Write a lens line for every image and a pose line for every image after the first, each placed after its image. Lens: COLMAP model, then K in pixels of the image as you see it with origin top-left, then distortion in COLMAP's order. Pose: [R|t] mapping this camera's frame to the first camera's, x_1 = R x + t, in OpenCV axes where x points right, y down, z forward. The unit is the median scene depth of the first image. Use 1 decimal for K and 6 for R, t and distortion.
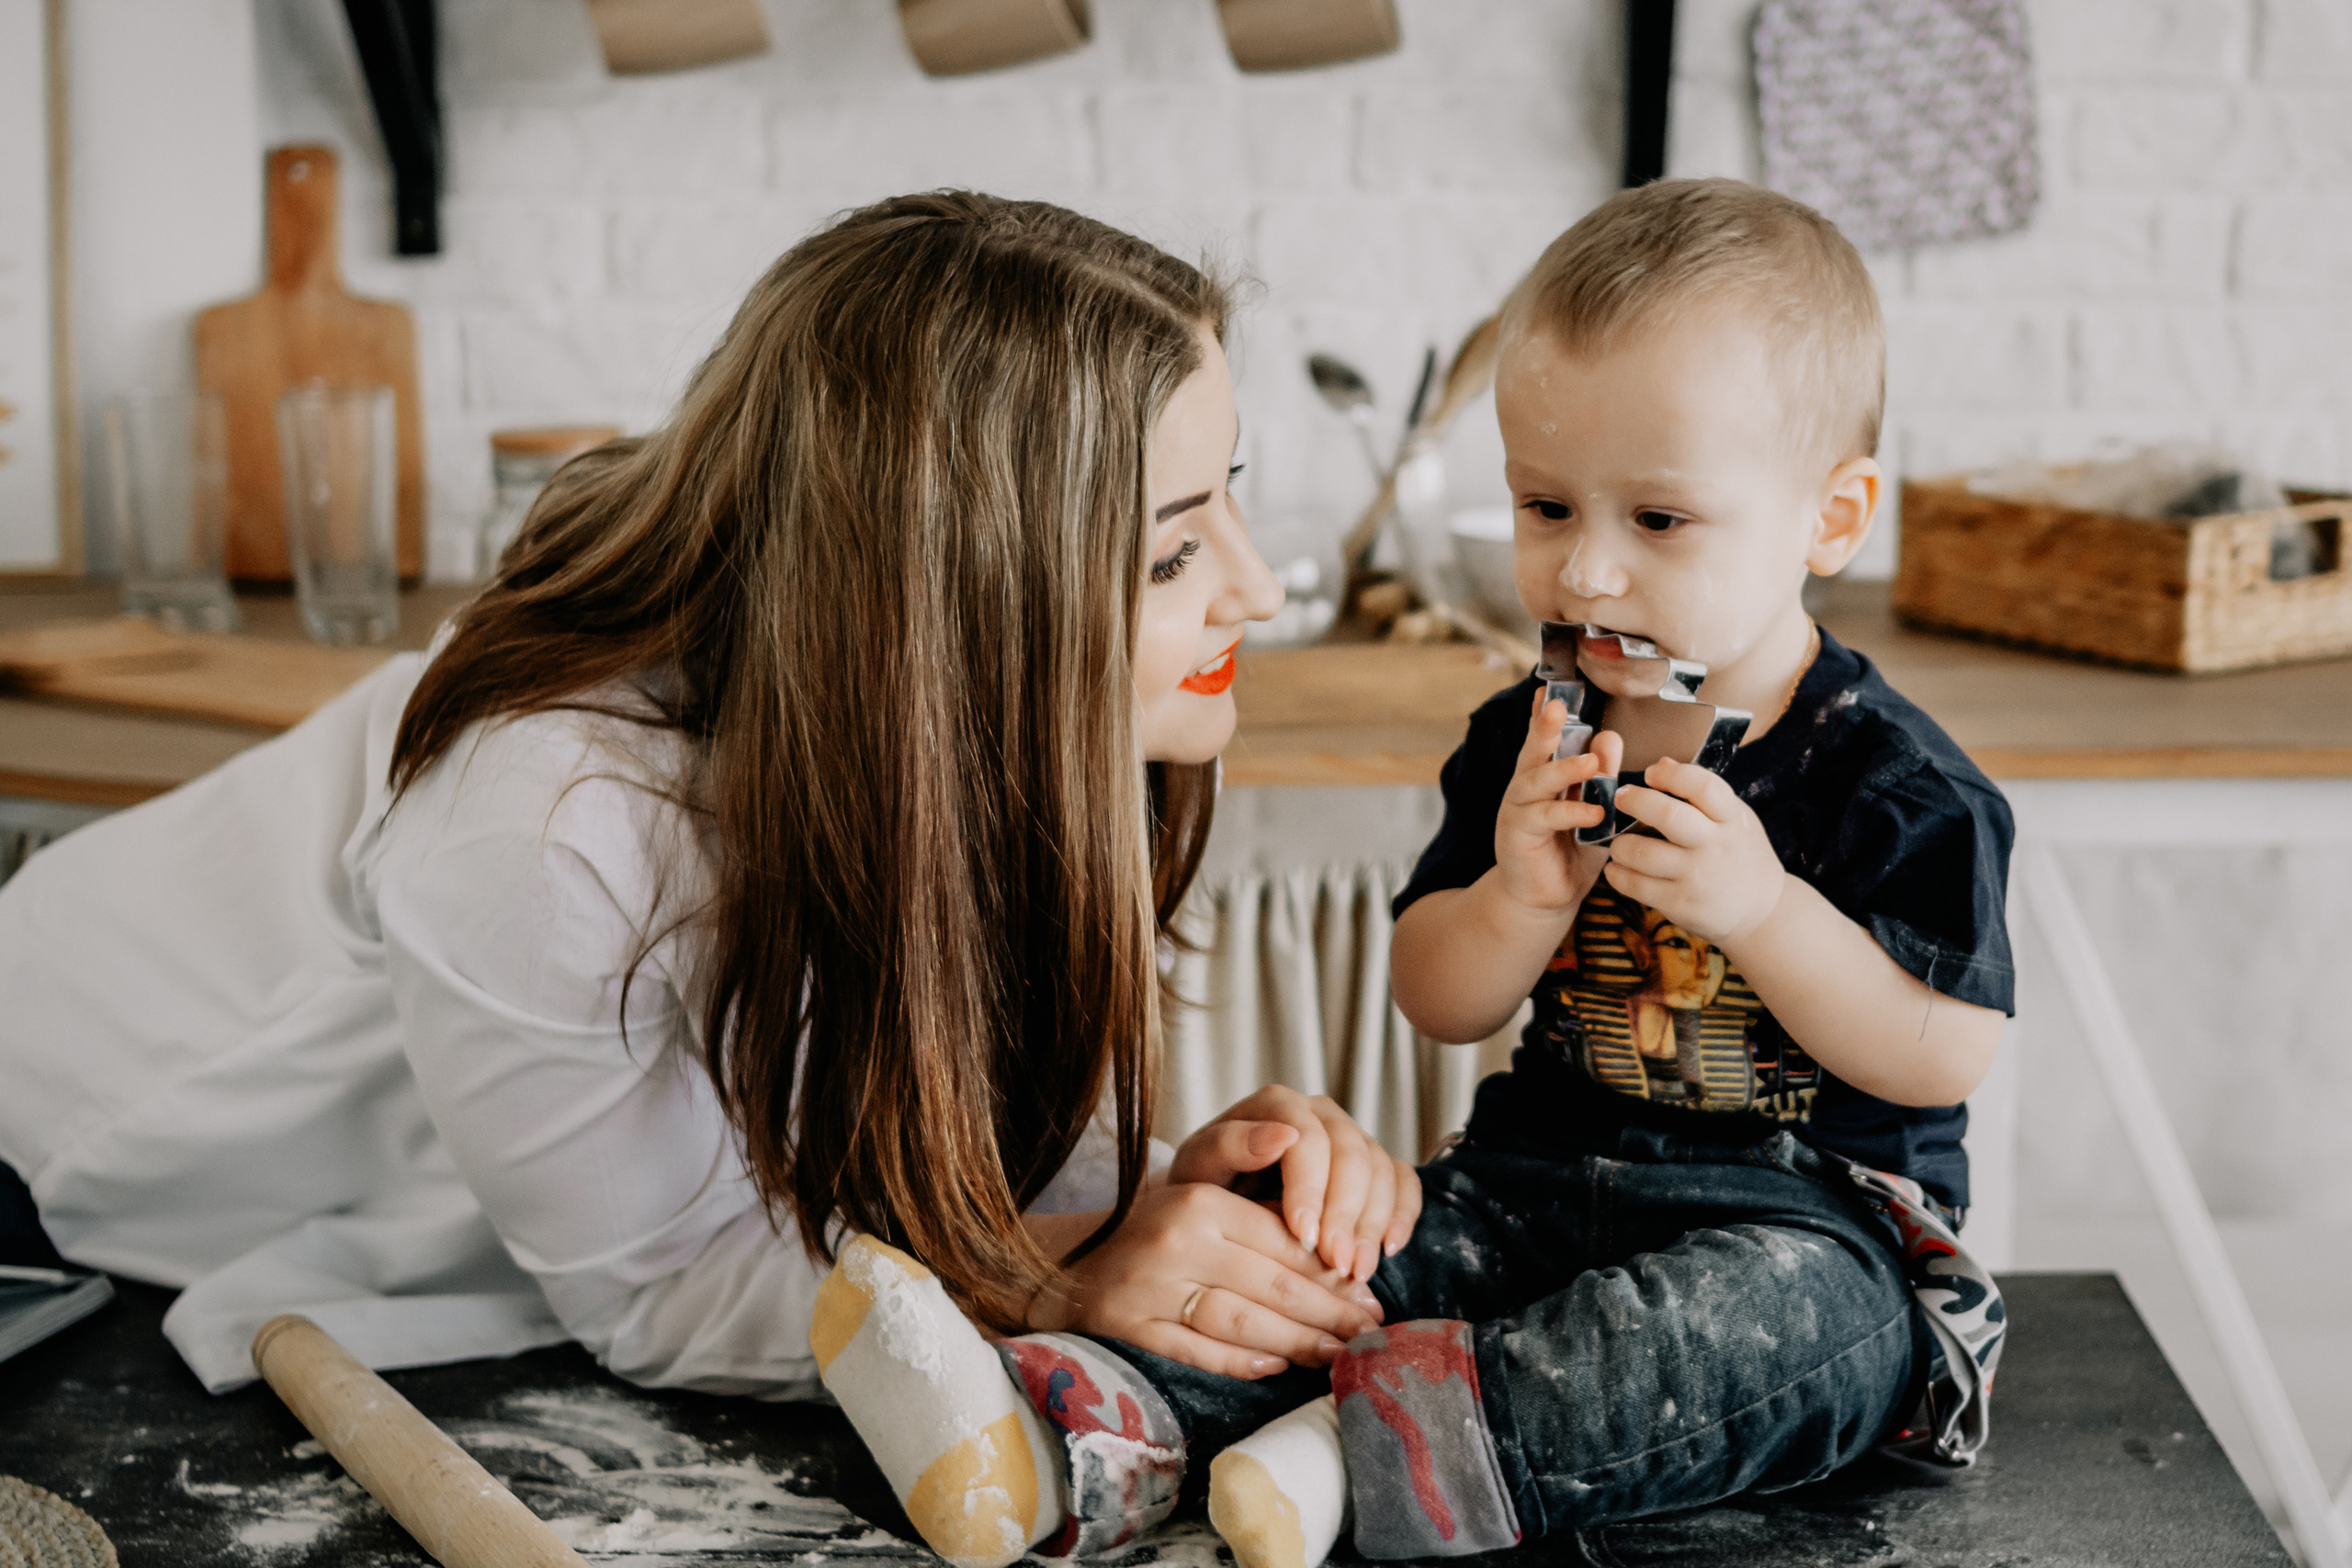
lens RADIAL K [[3699.6, 0, 1176.0], [0, 3699.6, 784.0], [0, 0, 1]] dist [-0.062932, -0.194602]
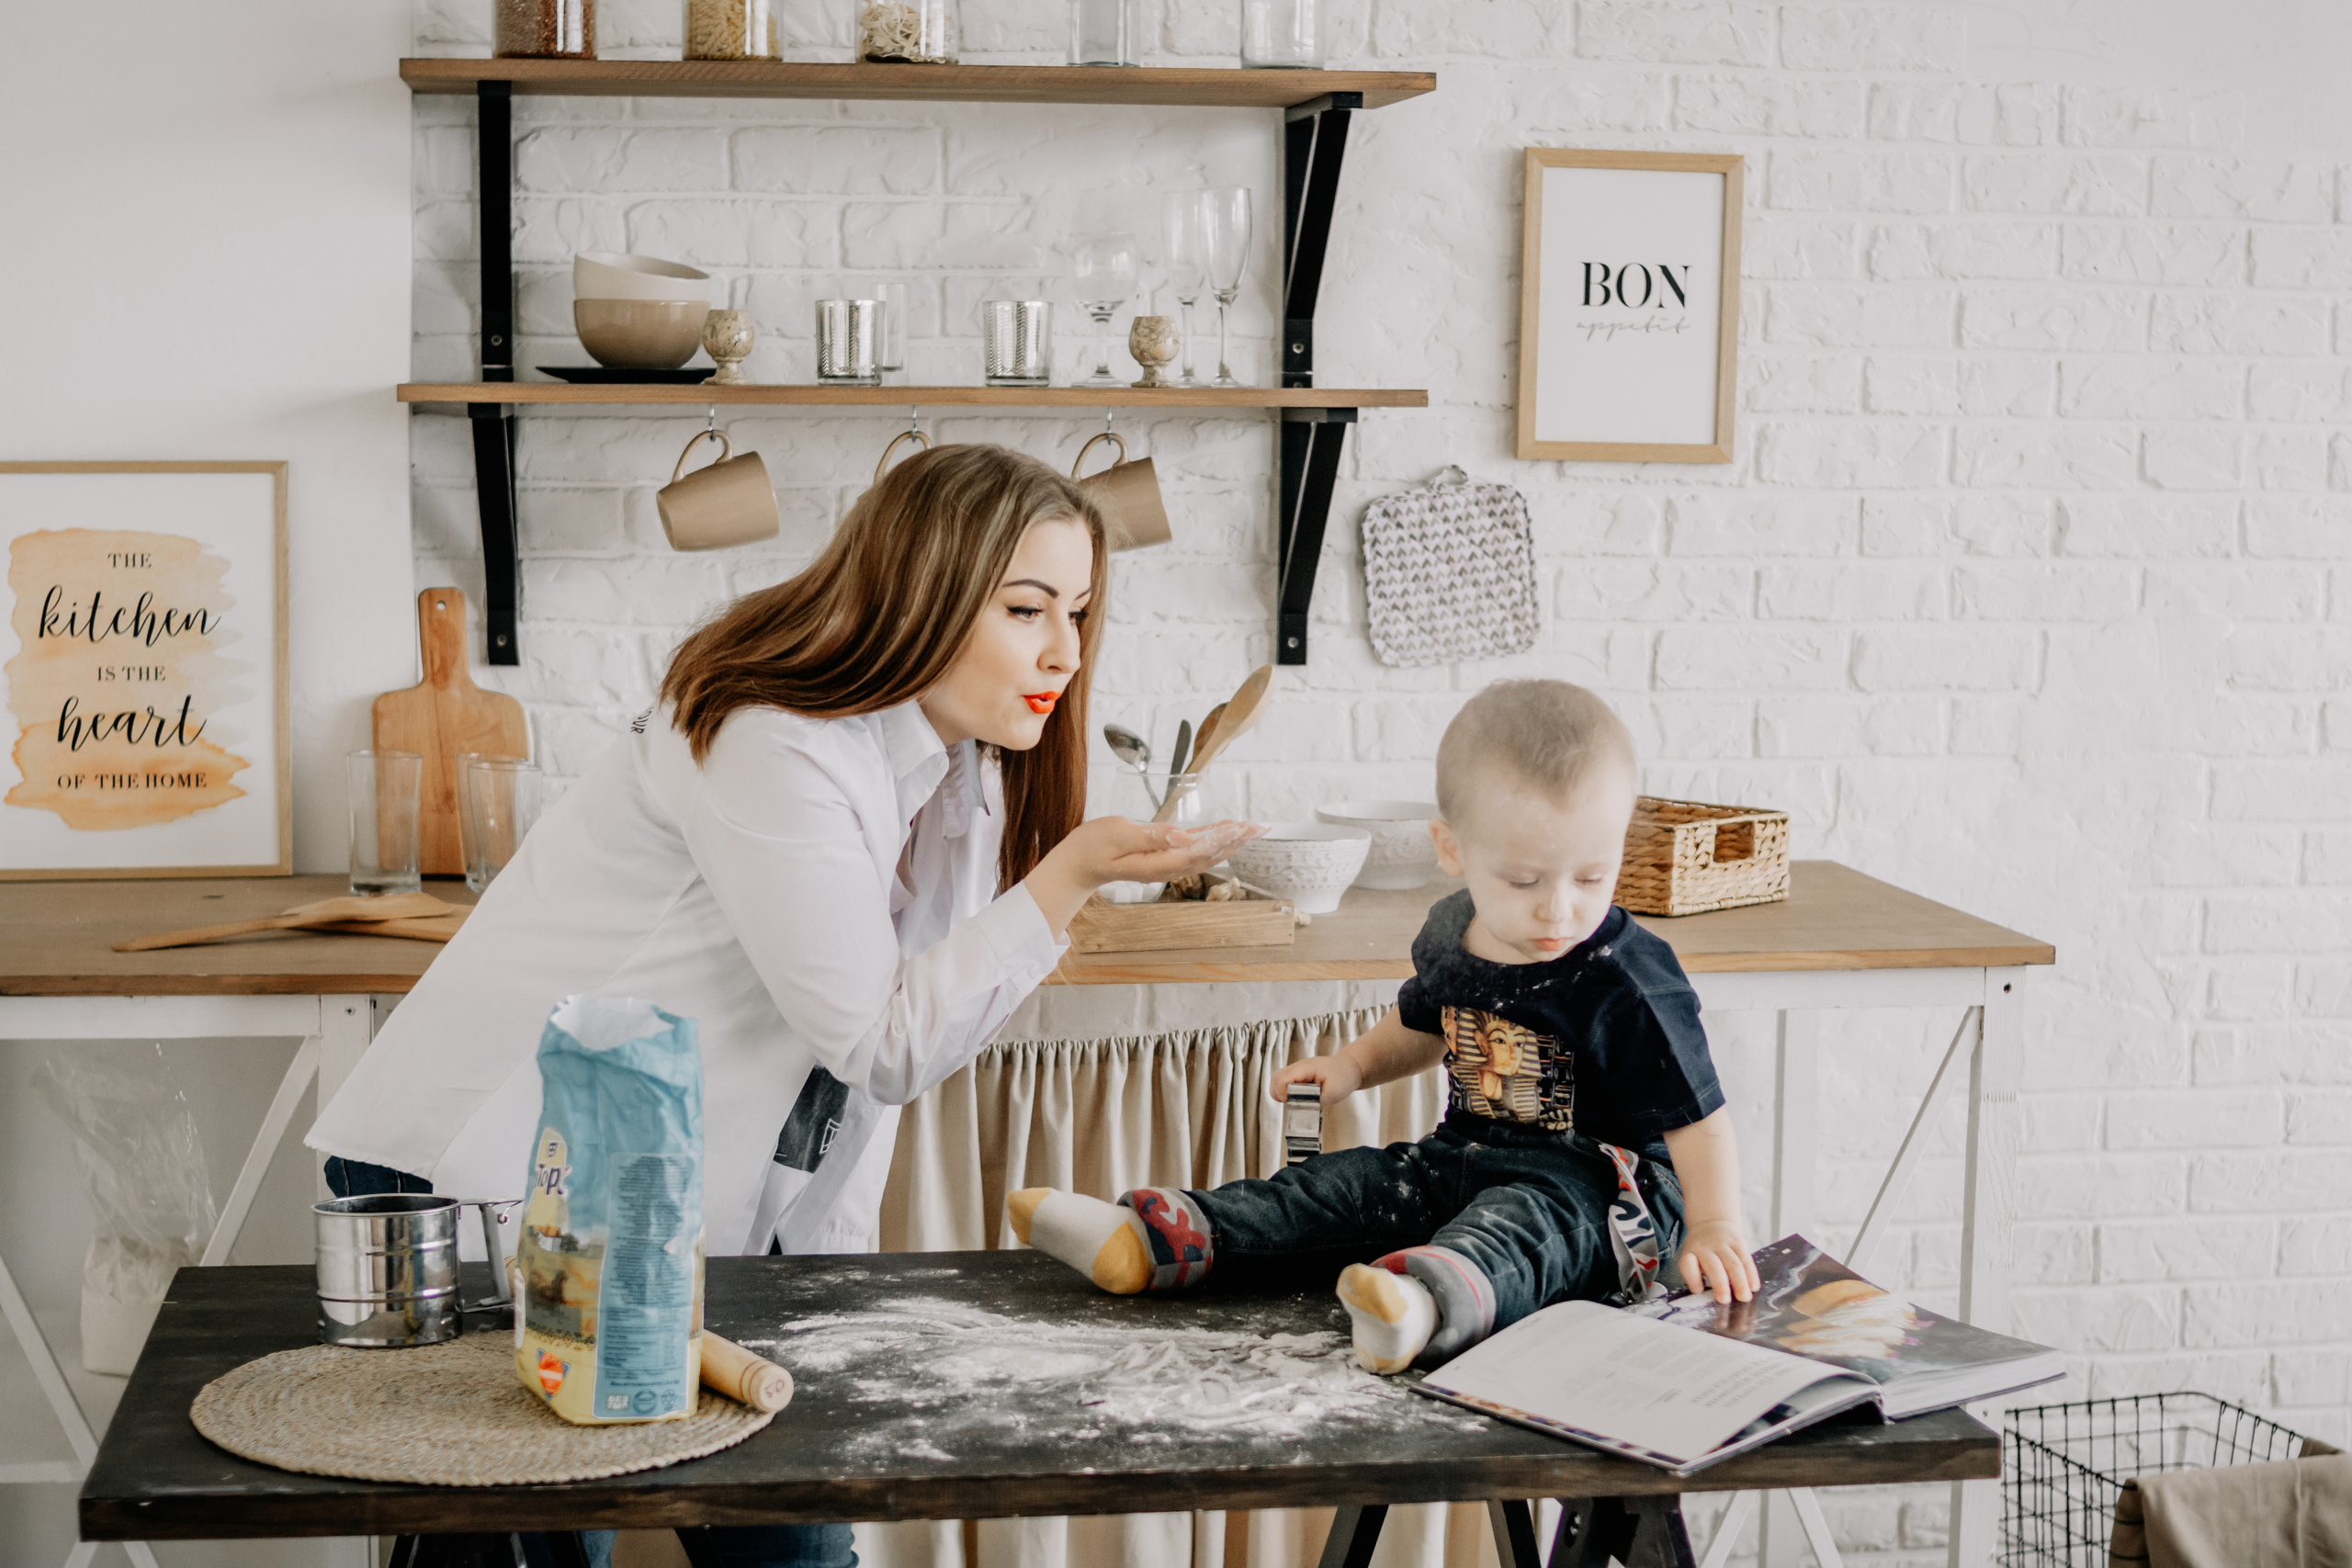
lens RADIAL K [[3056.0, 0, 1168.6], [0, 3056.0, 894.0], [0, 0, 1]] dist [-0.092747, -0.049429]
pose [[0.984275, -0.008726, 0.176427, -0.313826], [0.019020, 0.998208, -0.056741, 0.054971], [-0.175616, 0.059204, 0.982677, -0.528565]]
